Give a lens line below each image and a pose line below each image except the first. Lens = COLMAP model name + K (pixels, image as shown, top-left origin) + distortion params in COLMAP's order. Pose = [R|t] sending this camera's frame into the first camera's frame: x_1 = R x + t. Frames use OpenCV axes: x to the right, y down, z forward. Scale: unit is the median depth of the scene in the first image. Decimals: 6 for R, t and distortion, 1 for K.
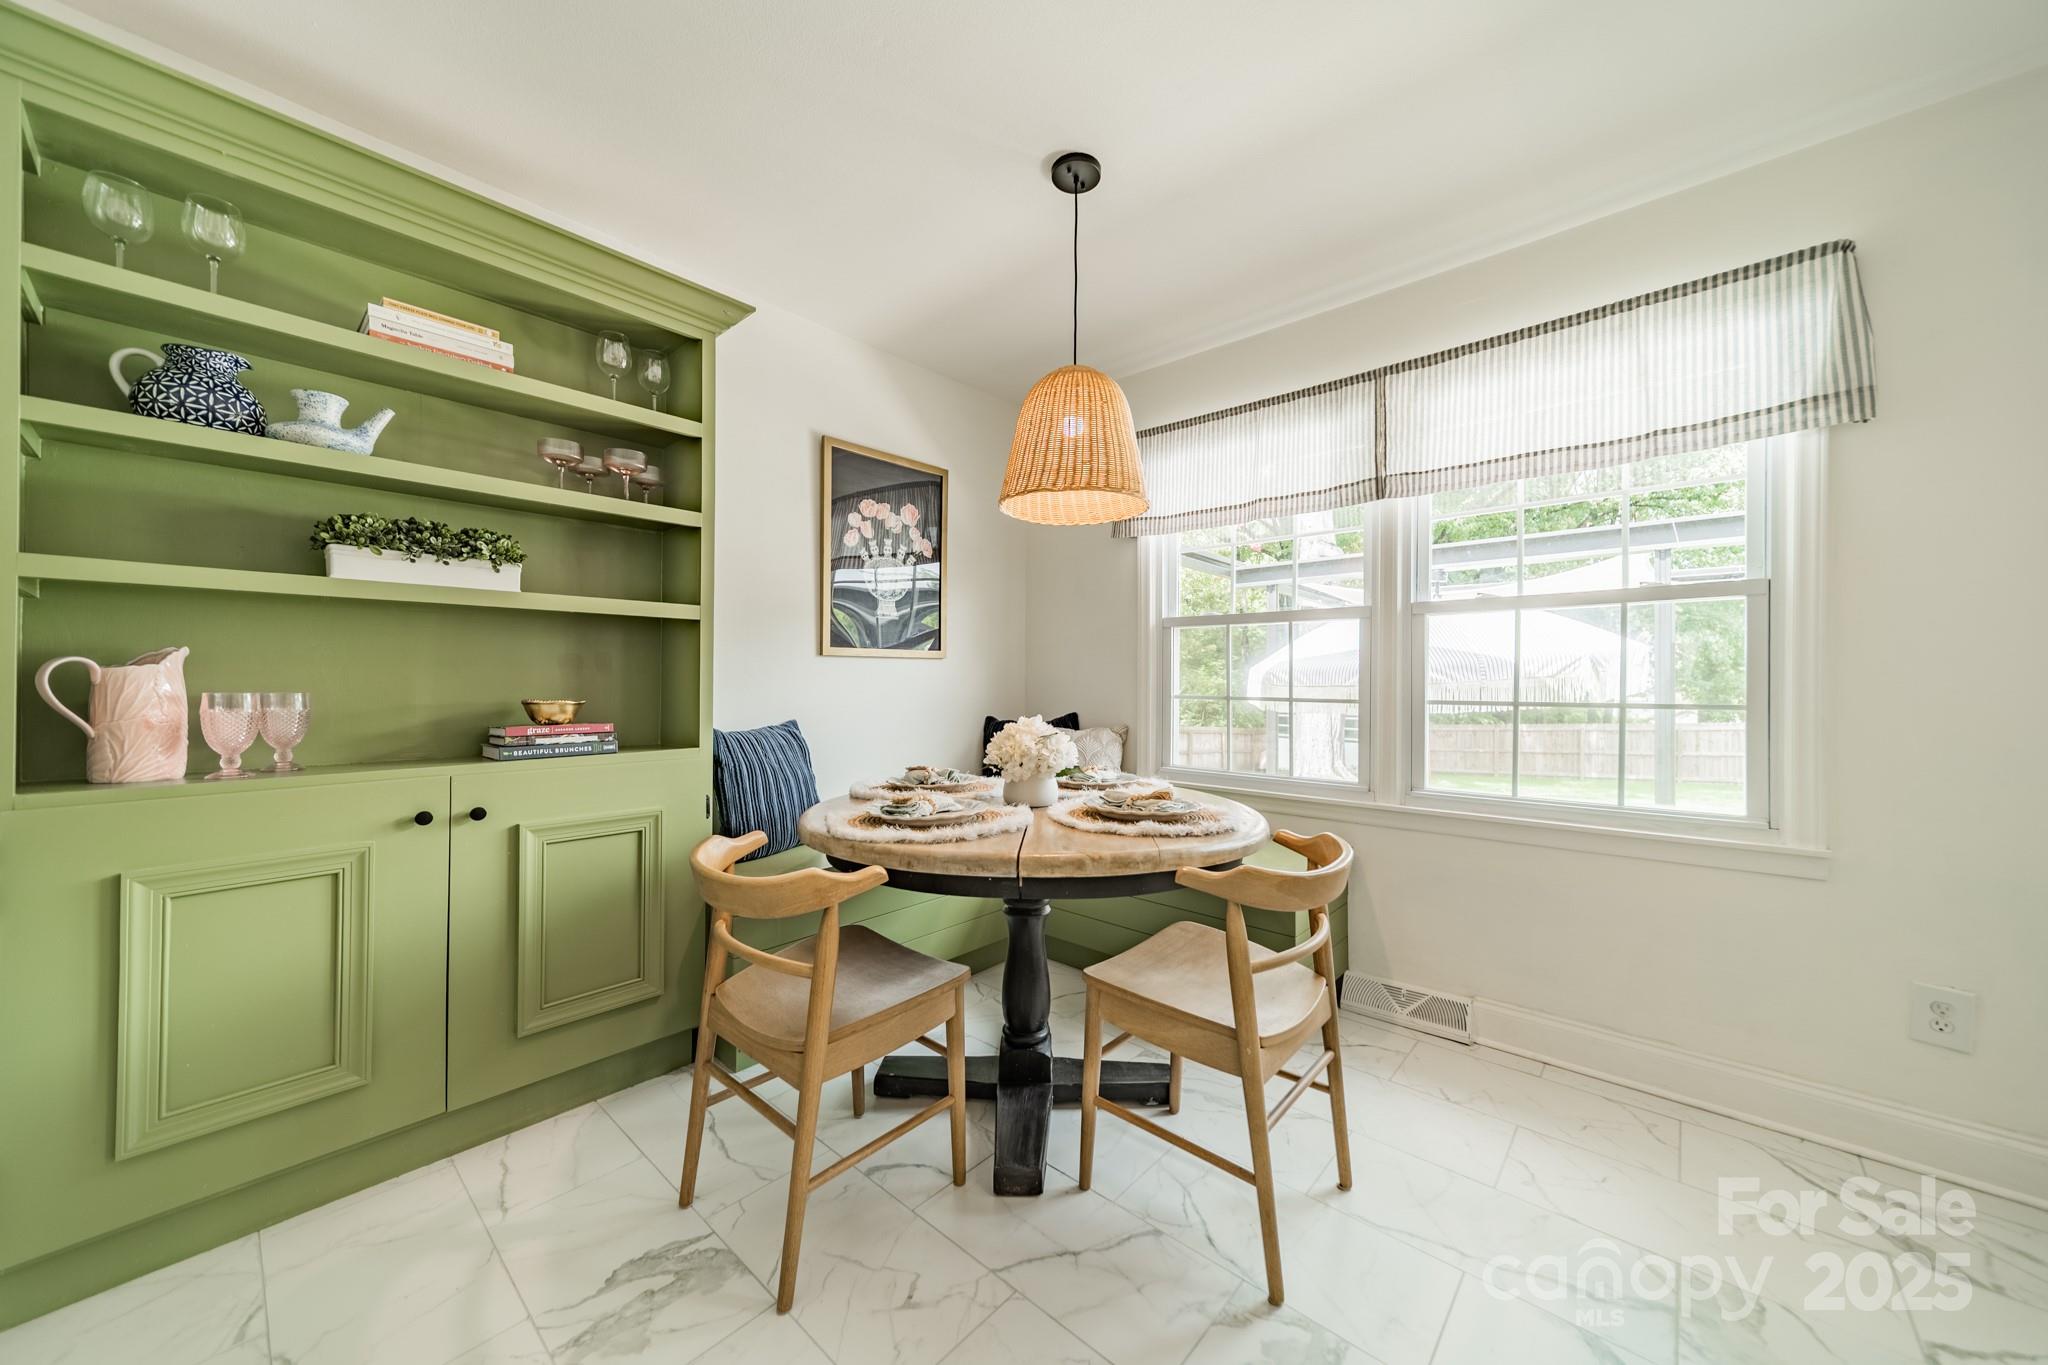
lens RADIAL K [[727.7, 0, 1031.0], [0, 727.7, 679.4], [0, 0, 1]] dist [0.007204, 0.000448]
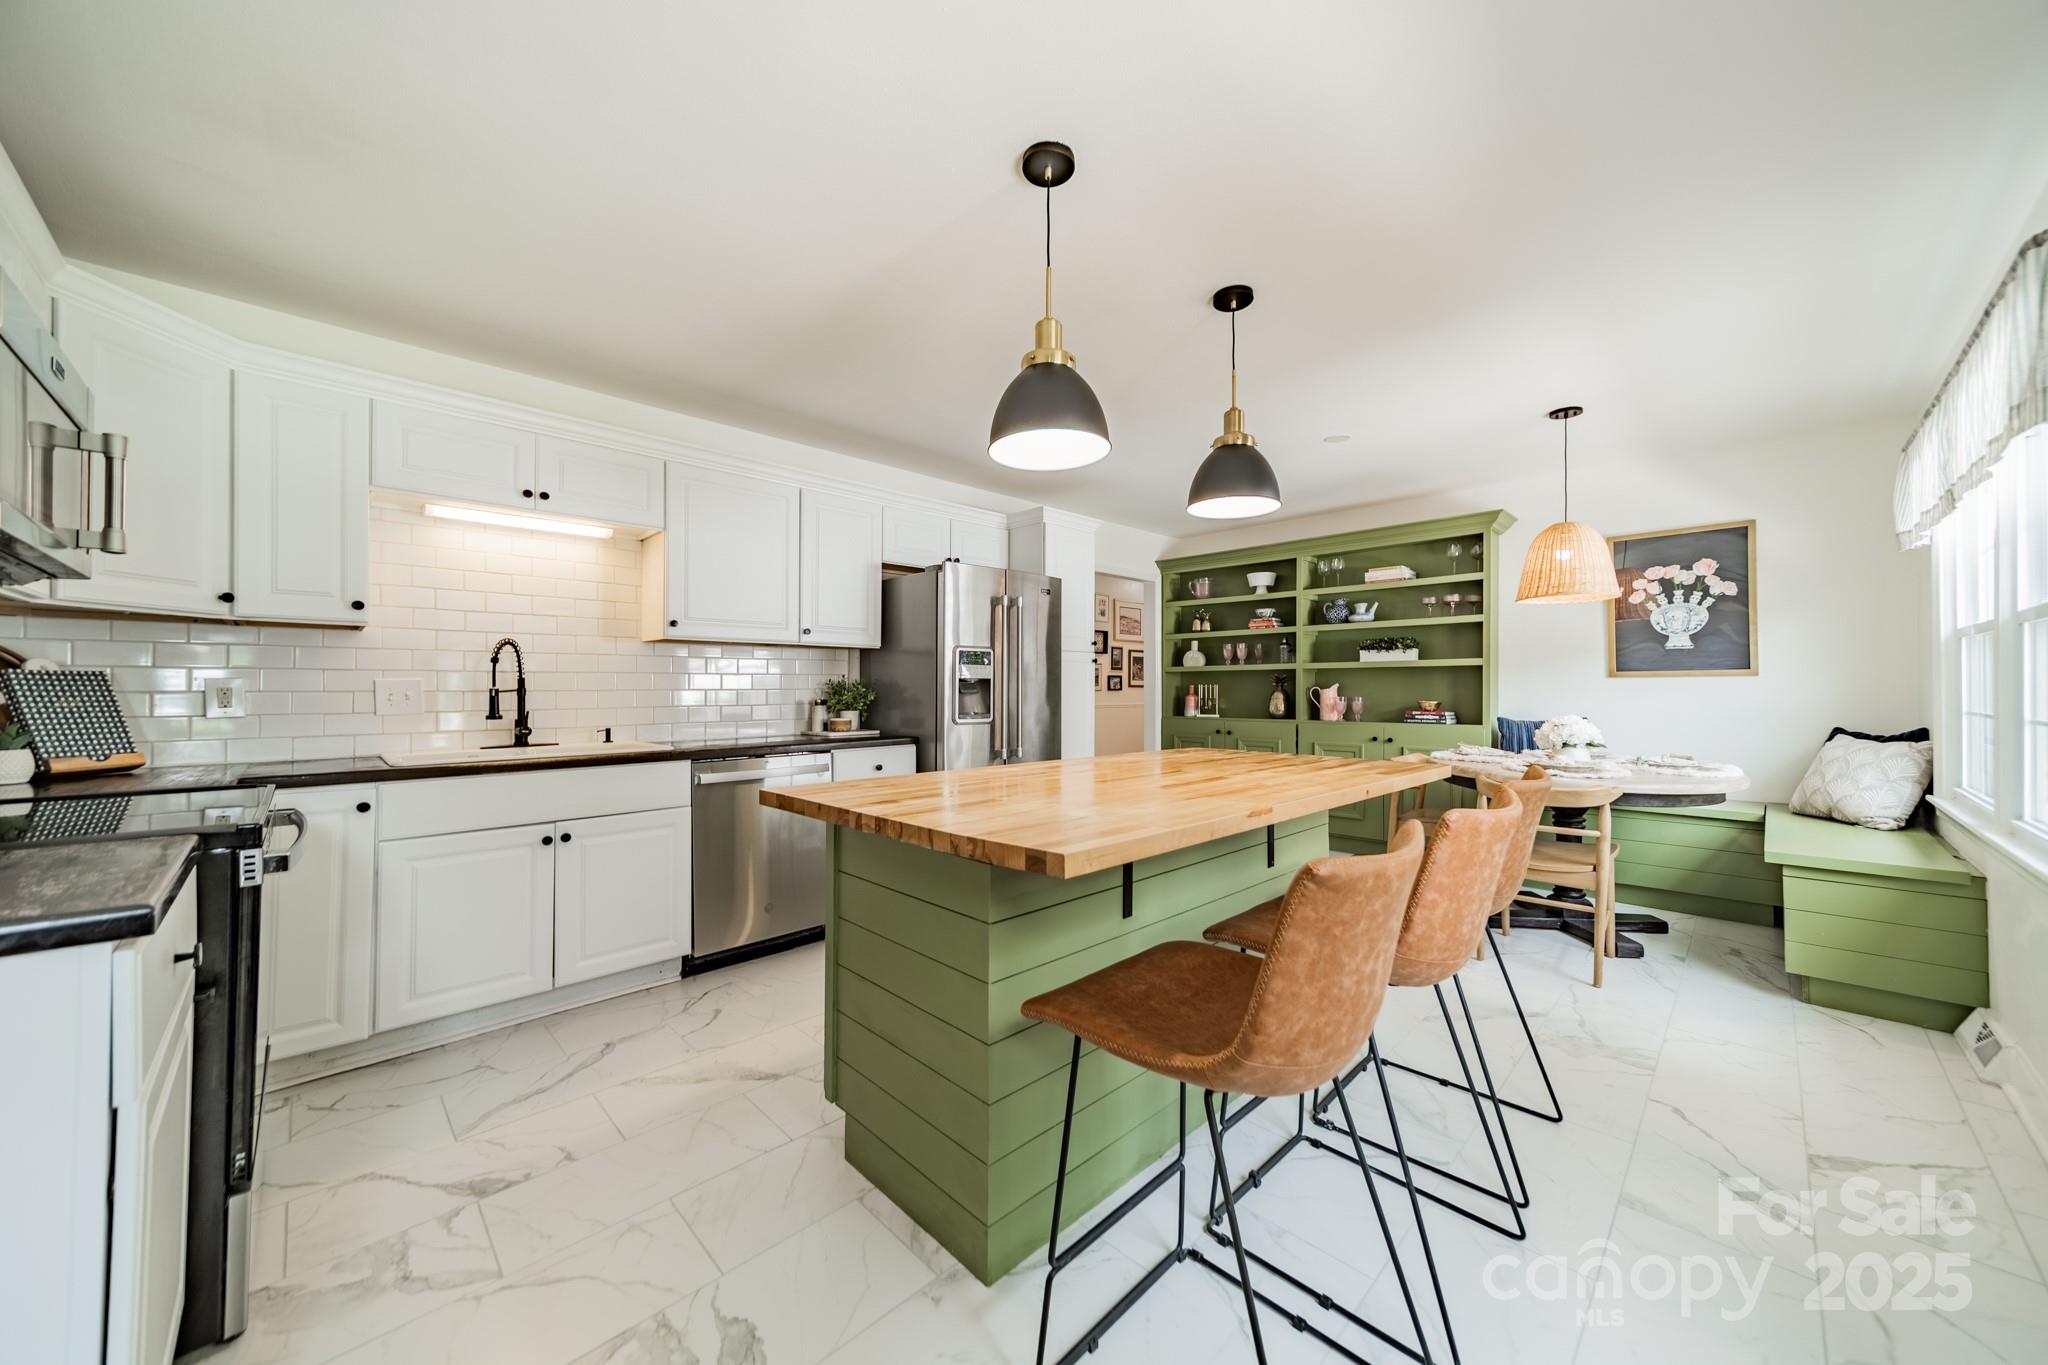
lens RADIAL K [[727.7, 0, 1015.7], [0, 727.7, 686.6], [0, 0, 1]] dist [0.007204, 0.000448]
pose [[-0.079534, -0.001569, -0.996831, 1.794568], [0.007158, 0.999972, -0.002145, -0.024418], [0.996806, -0.007306, -0.079520, -0.192508]]
